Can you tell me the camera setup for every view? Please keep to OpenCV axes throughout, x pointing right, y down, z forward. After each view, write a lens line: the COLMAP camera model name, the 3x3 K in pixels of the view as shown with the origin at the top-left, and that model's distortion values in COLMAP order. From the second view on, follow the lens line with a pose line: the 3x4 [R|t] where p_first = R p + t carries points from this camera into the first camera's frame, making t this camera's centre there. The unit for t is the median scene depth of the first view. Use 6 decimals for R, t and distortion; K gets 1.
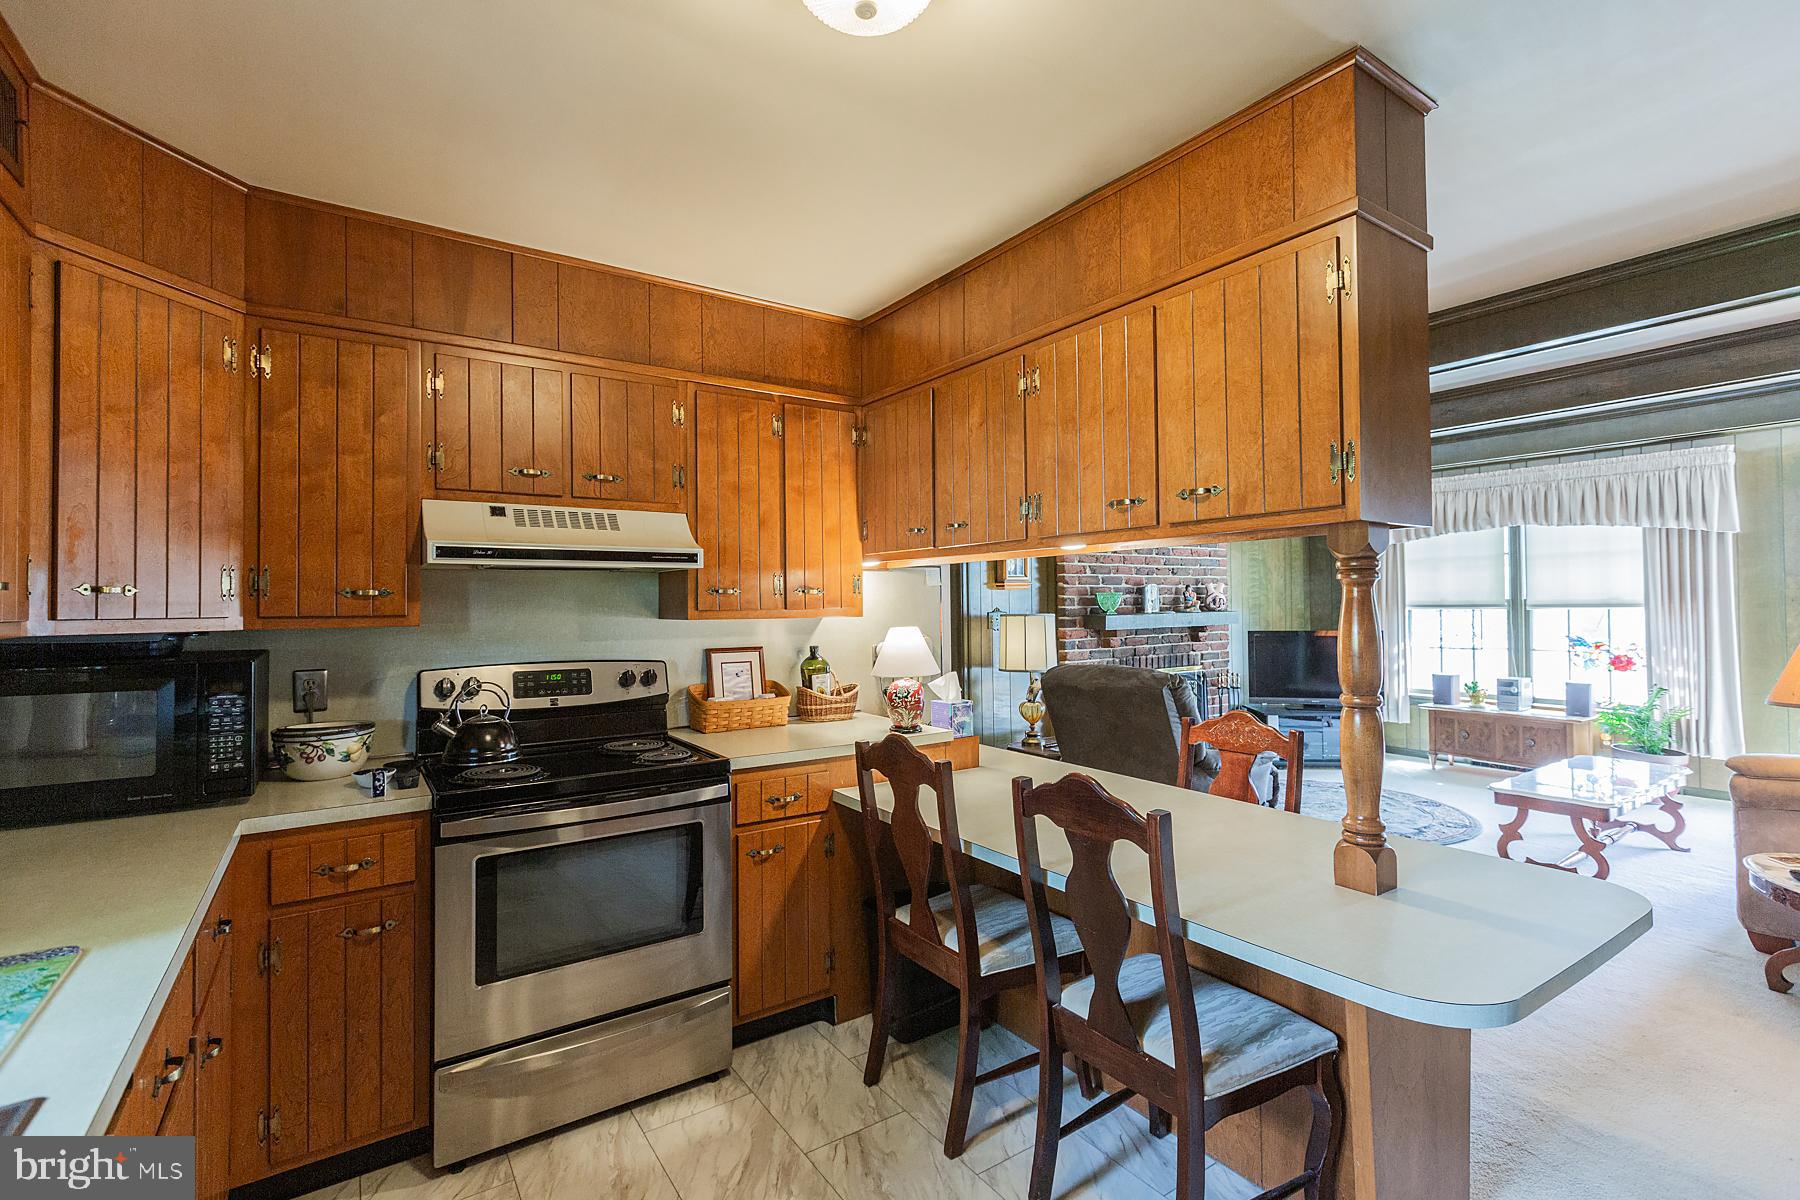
lens RADIAL K [[820.8, 0, 900.7], [0, 820.8, 595.0], [0, 0, 1]] dist [0.004536, 0.000620]
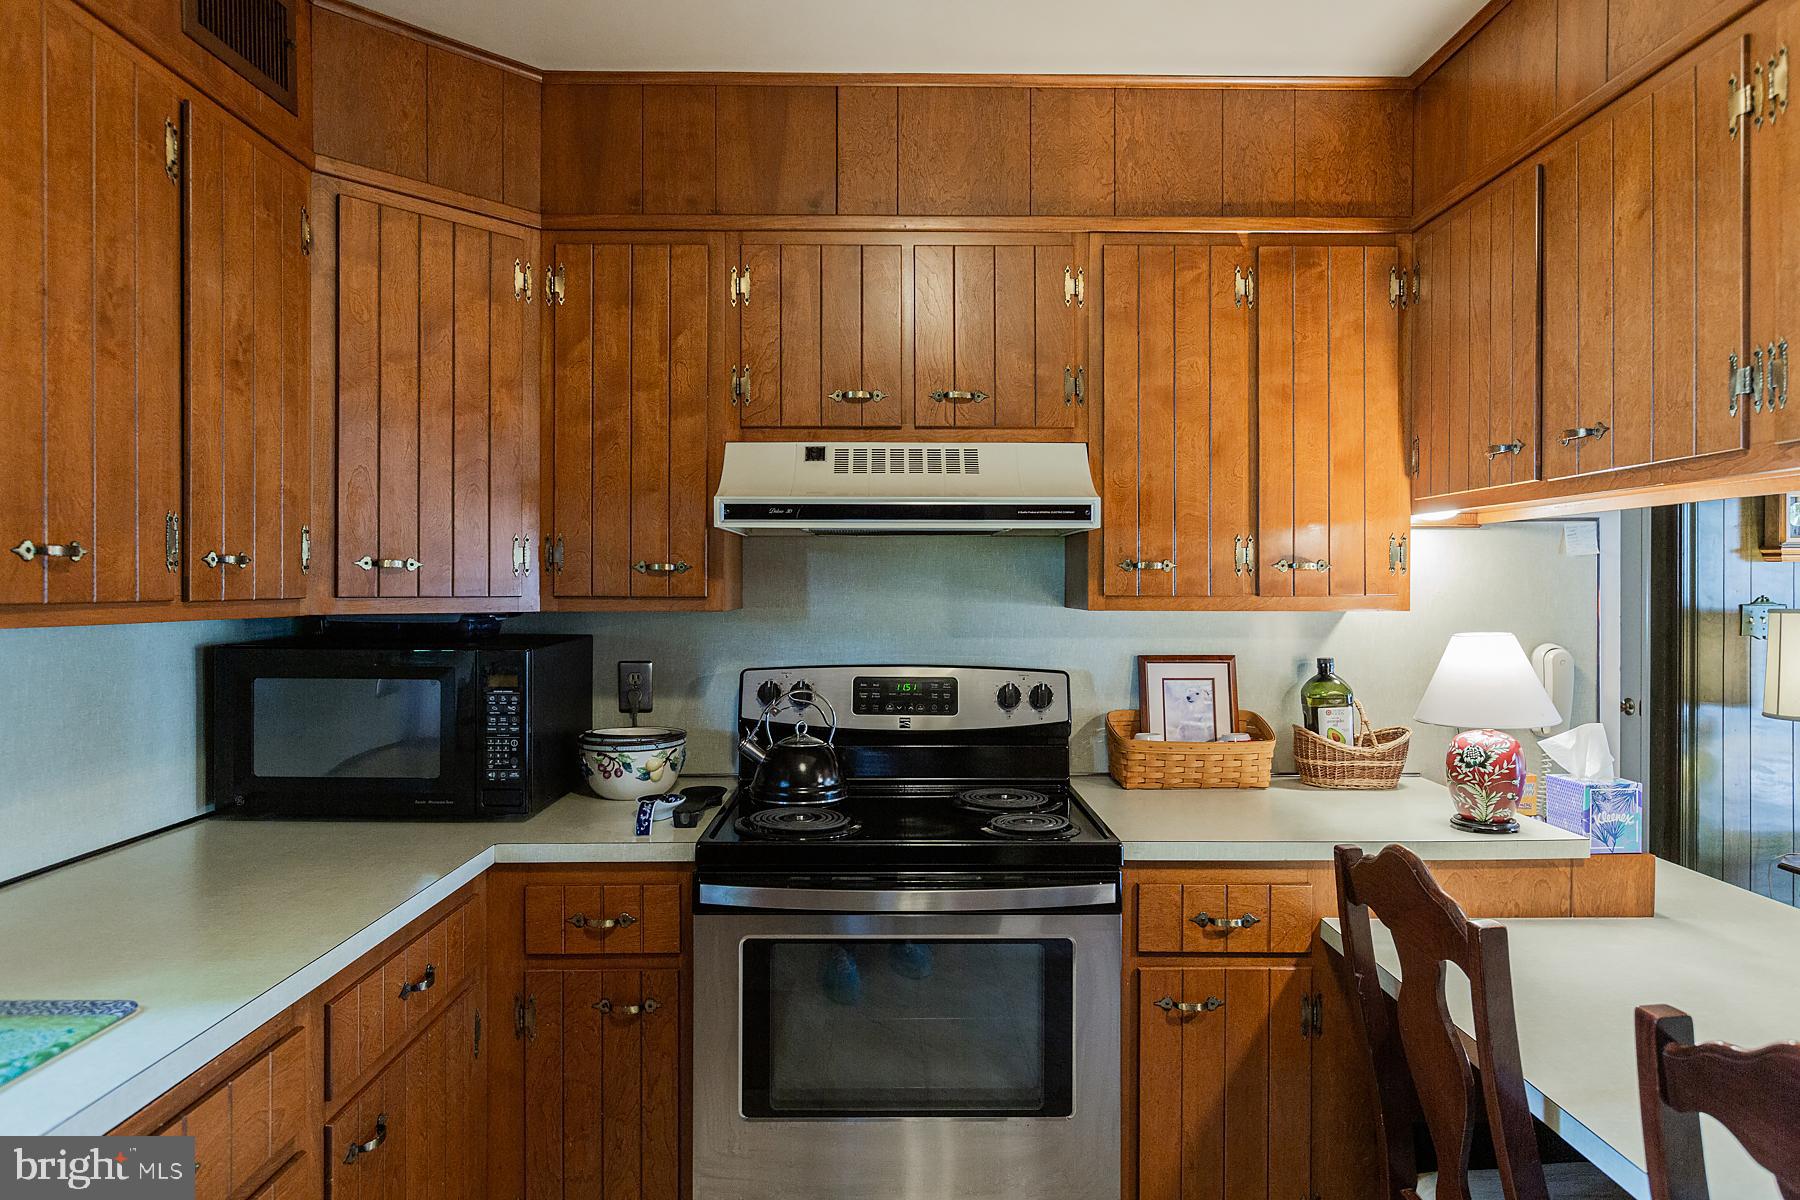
lens RADIAL K [[1091.8, 0, 897.4], [0, 1091.8, 590.1], [0, 0, 1]] dist [-0.003733, 0.006766]
pose [[0.831644, 0.013625, -0.555142, 0.097016], [-0.002950, 0.999793, 0.020119, -0.002153], [0.555302, -0.015094, 0.831512, 0.240408]]
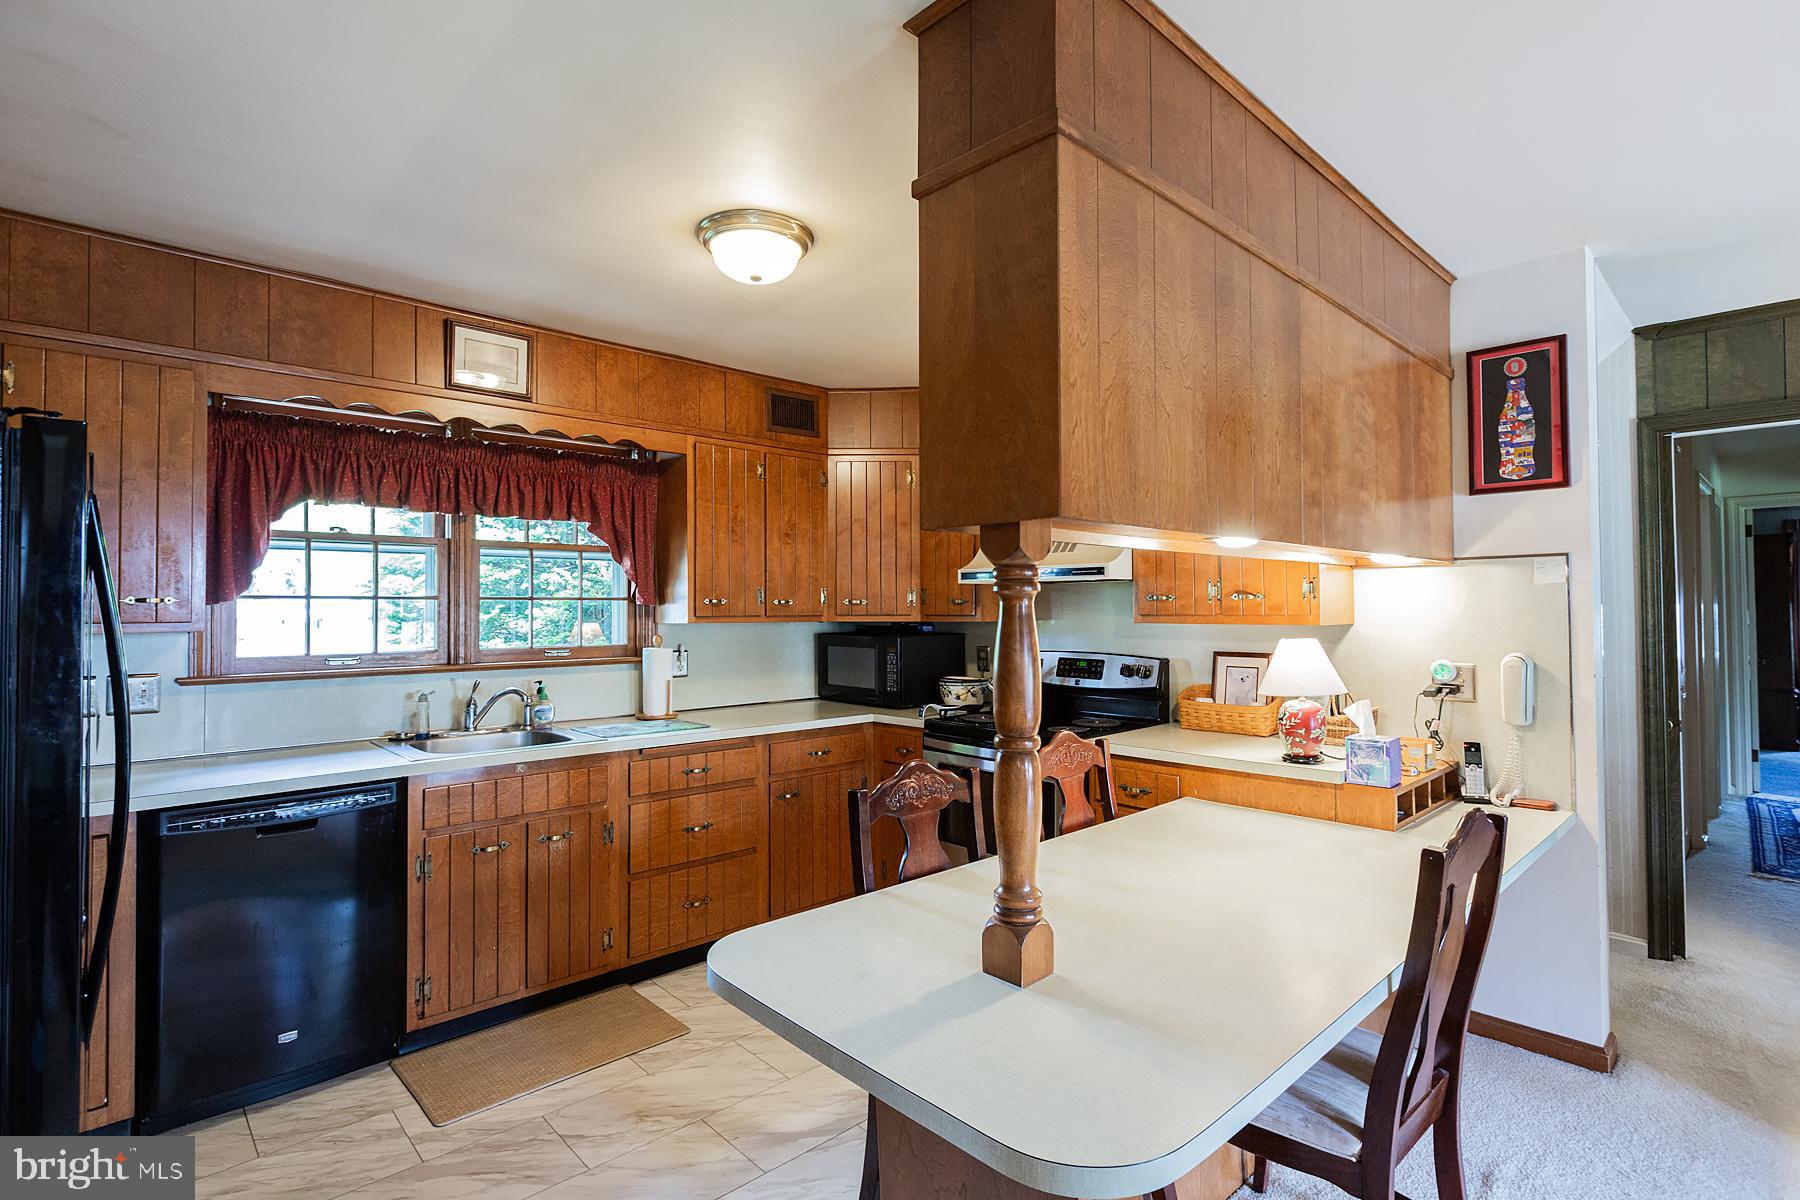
lens RADIAL K [[871.5, 0, 898.3], [0, 871.5, 592.5], [0, 0, 1]] dist [-0.002613, -0.000164]
pose [[0.155148, -0.007685, -0.987861, 0.999081], [0.014890, 0.999874, -0.005440, -0.011914], [0.987779, -0.013866, 0.155243, 0.541164]]
